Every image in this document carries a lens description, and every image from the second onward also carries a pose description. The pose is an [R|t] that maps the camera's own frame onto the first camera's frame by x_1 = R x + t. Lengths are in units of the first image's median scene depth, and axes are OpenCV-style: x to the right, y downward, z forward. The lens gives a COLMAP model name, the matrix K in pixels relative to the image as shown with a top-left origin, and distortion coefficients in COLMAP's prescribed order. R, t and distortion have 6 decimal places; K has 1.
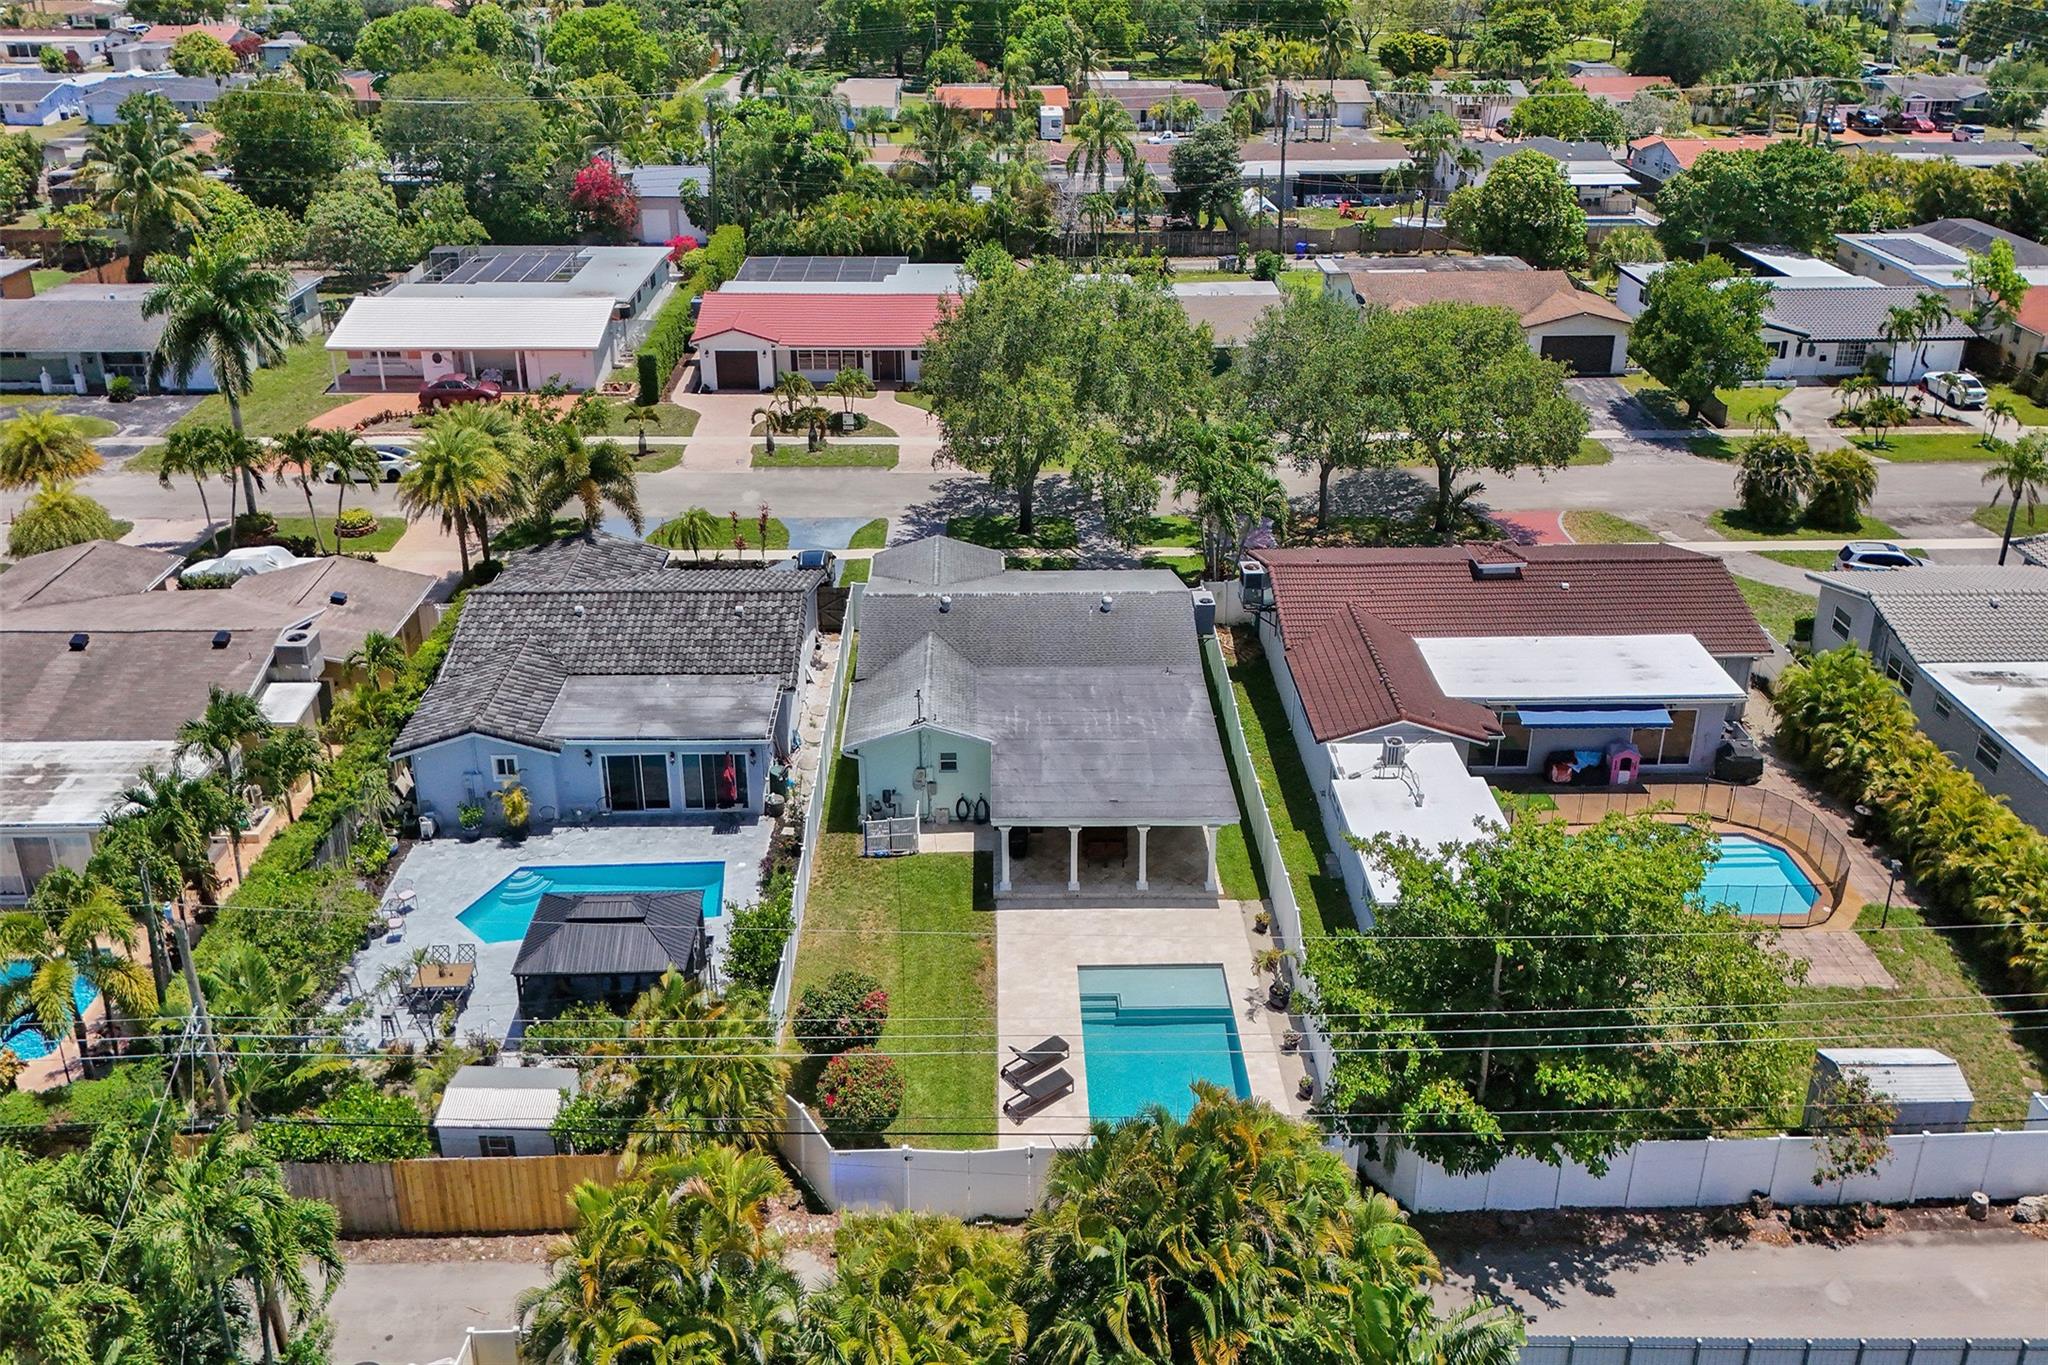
lens RADIAL K [[1482.5, 0, 1036.9], [0, 1482.5, 687.7], [0, 0, 1]] dist [0.049794, -0.024425]
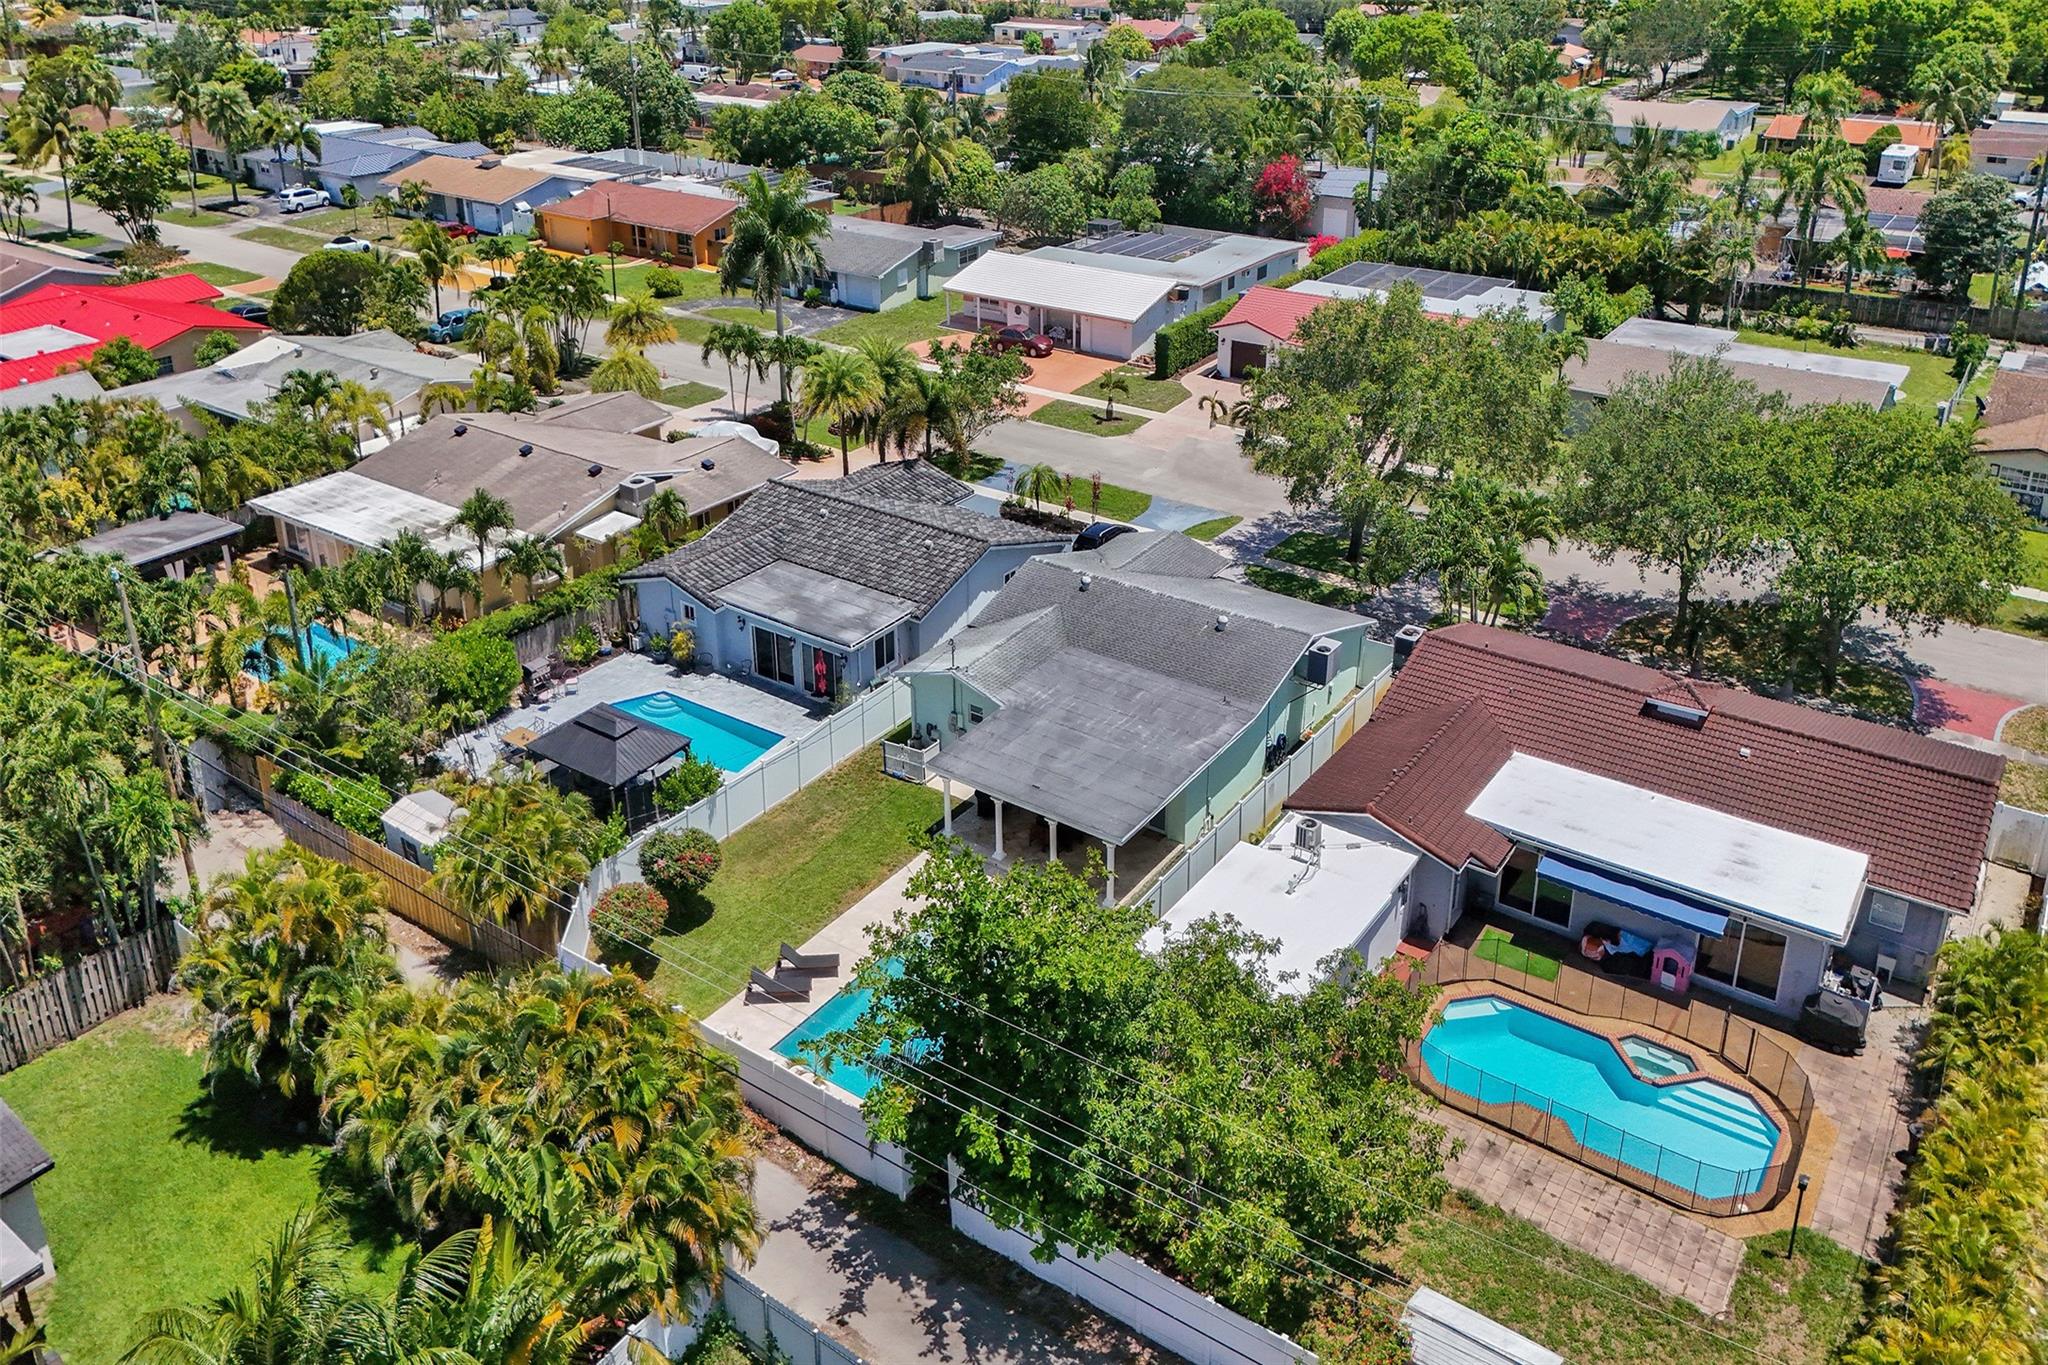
lens RADIAL K [[1482.5, 0, 1035.8], [0, 1482.5, 681.7], [0, 0, 1]] dist [0.049794, -0.024425]
pose [[0.803931, 0.278751, -0.525349, 0.482193], [-0.282672, 0.956292, 0.074843, -0.058981], [0.523250, 0.088333, 0.847589, 0.102043]]
